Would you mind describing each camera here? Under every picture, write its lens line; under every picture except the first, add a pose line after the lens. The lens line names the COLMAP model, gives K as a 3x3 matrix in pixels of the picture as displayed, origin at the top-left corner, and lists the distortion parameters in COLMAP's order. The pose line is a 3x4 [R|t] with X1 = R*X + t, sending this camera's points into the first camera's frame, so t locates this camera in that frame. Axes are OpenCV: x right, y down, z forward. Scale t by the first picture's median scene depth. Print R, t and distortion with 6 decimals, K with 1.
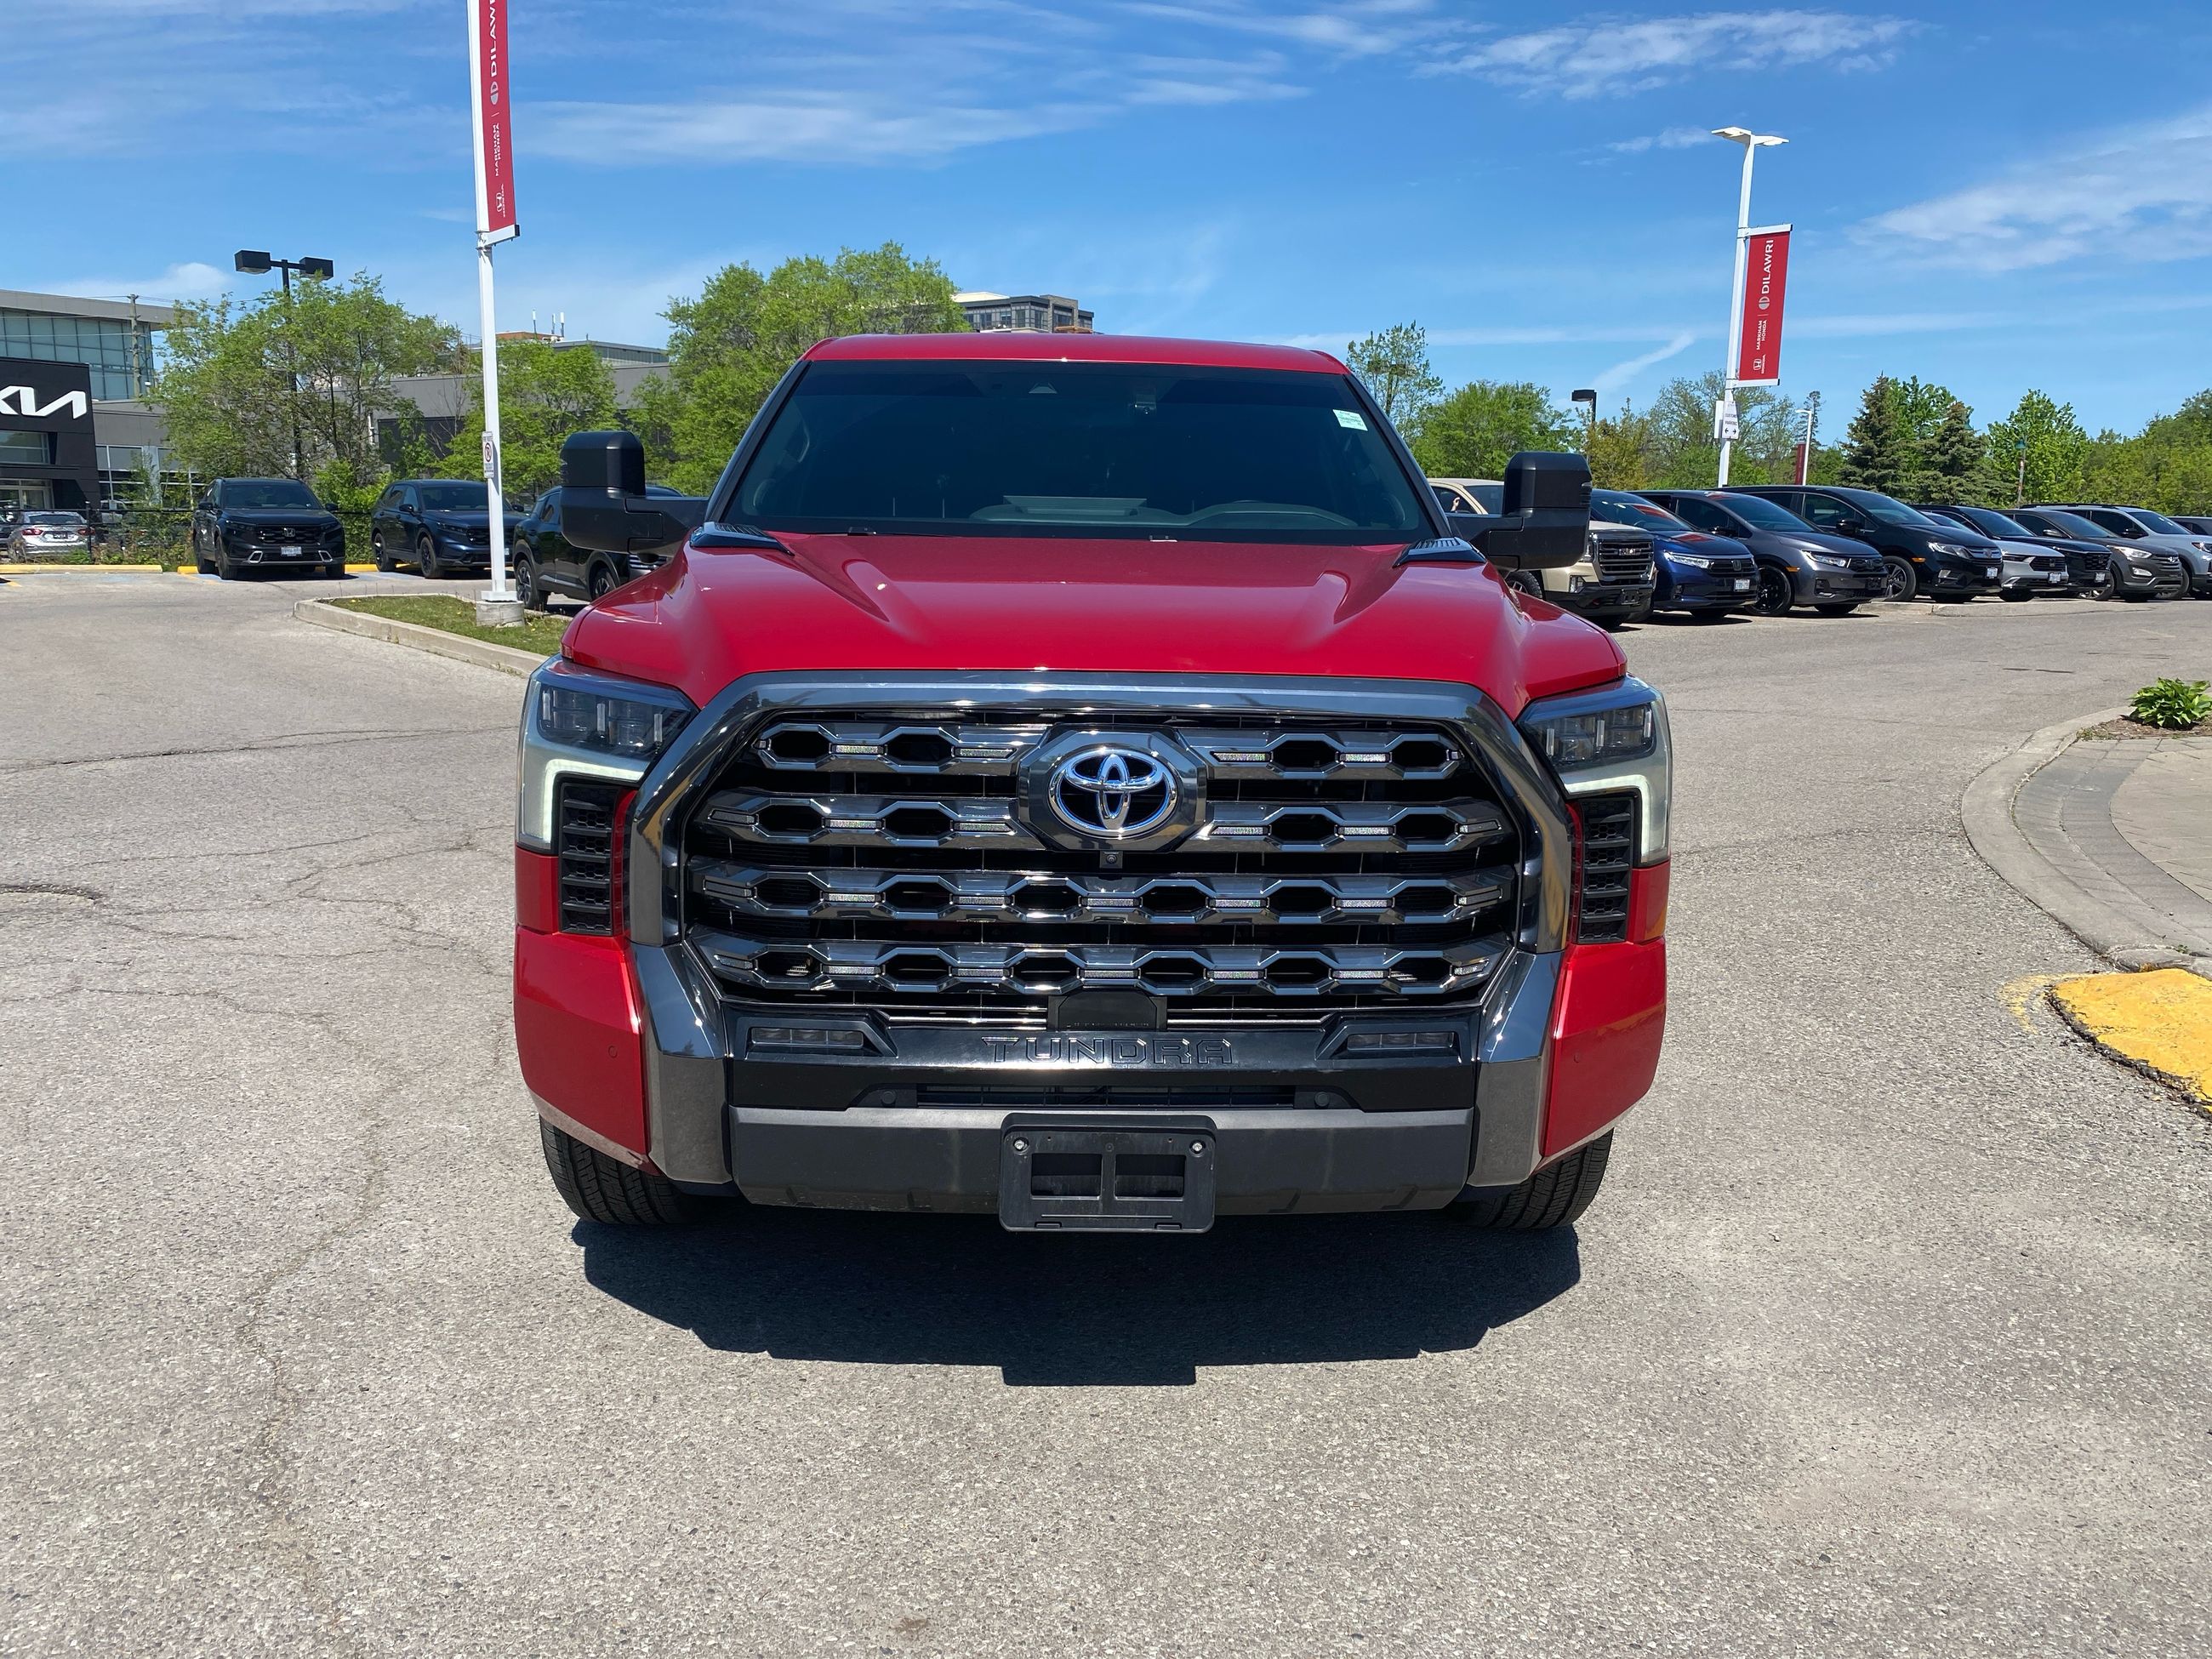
lens RADIAL K [[1716.5, 0, 1112.6], [0, 1716.5, 835.1], [0, 0, 1]] dist [0.026371, -0.038569]
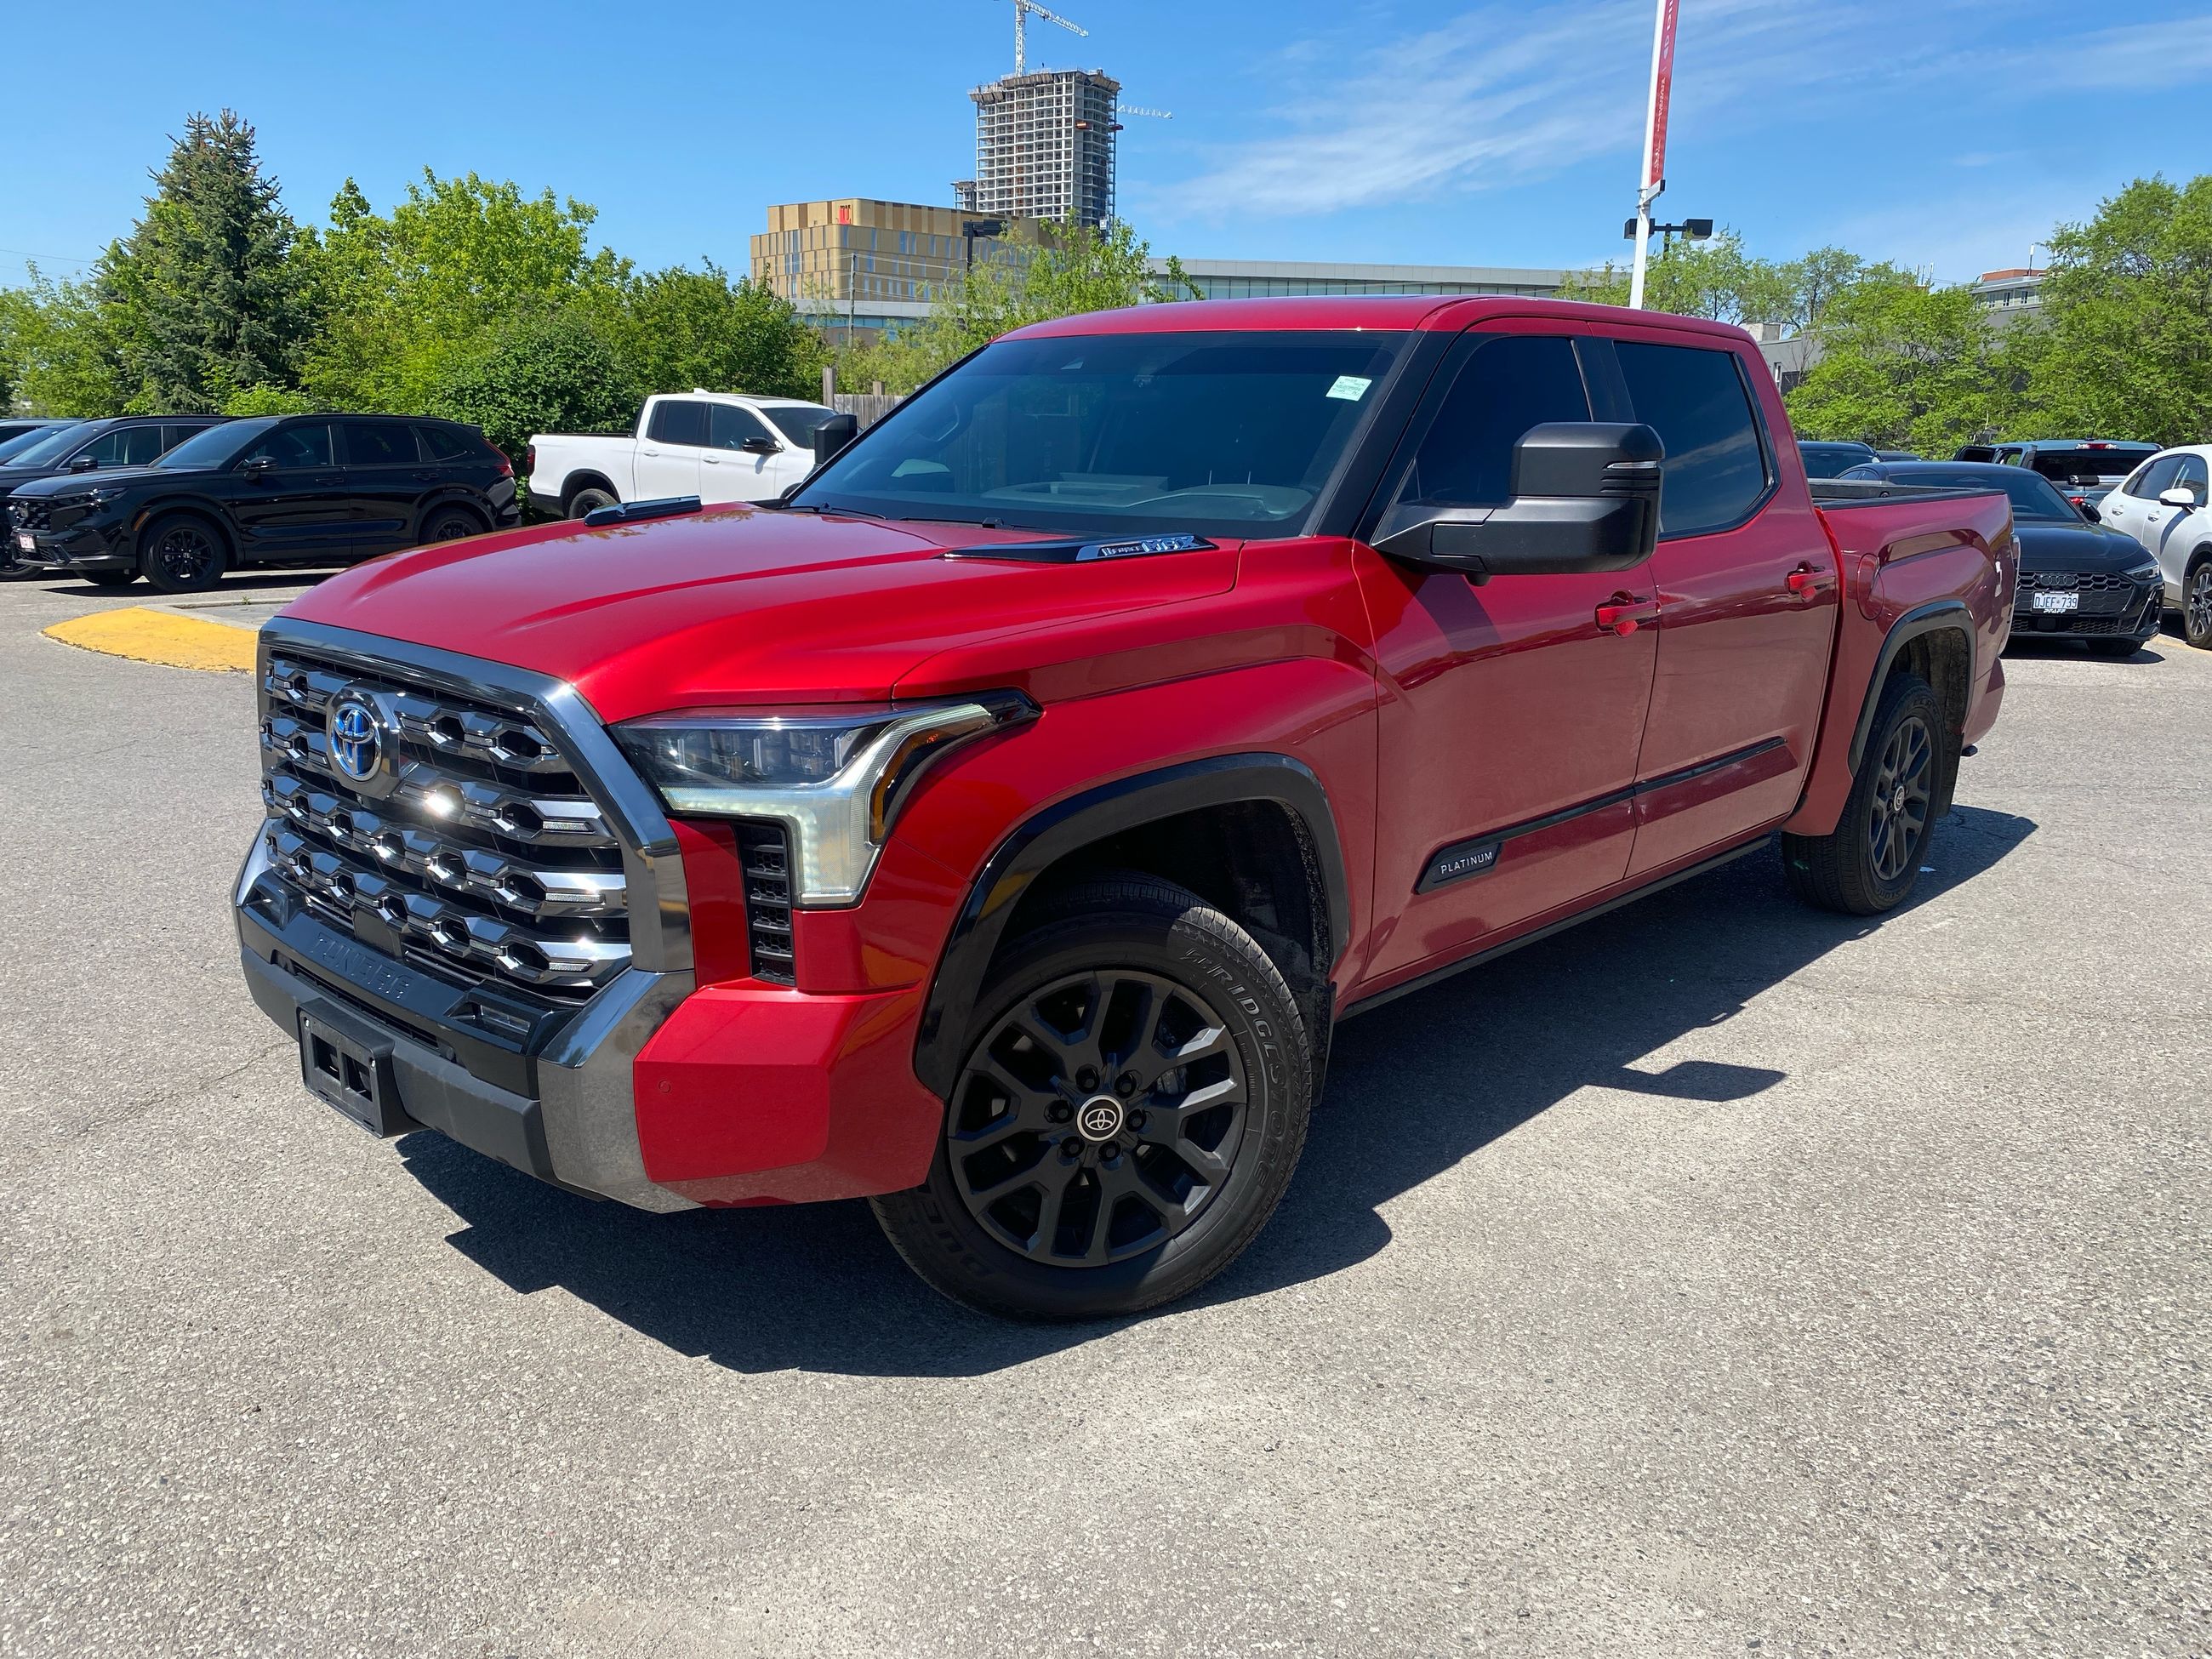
lens RADIAL K [[1716.5, 0, 1099.1], [0, 1716.5, 829.5], [0, 0, 1]] dist [0.026371, -0.038569]
pose [[0.690327, 0.154444, -0.706821, 0.680110], [-0.137414, 0.987156, 0.081492, -0.075793], [0.710328, 0.040871, 0.702683, 0.315042]]
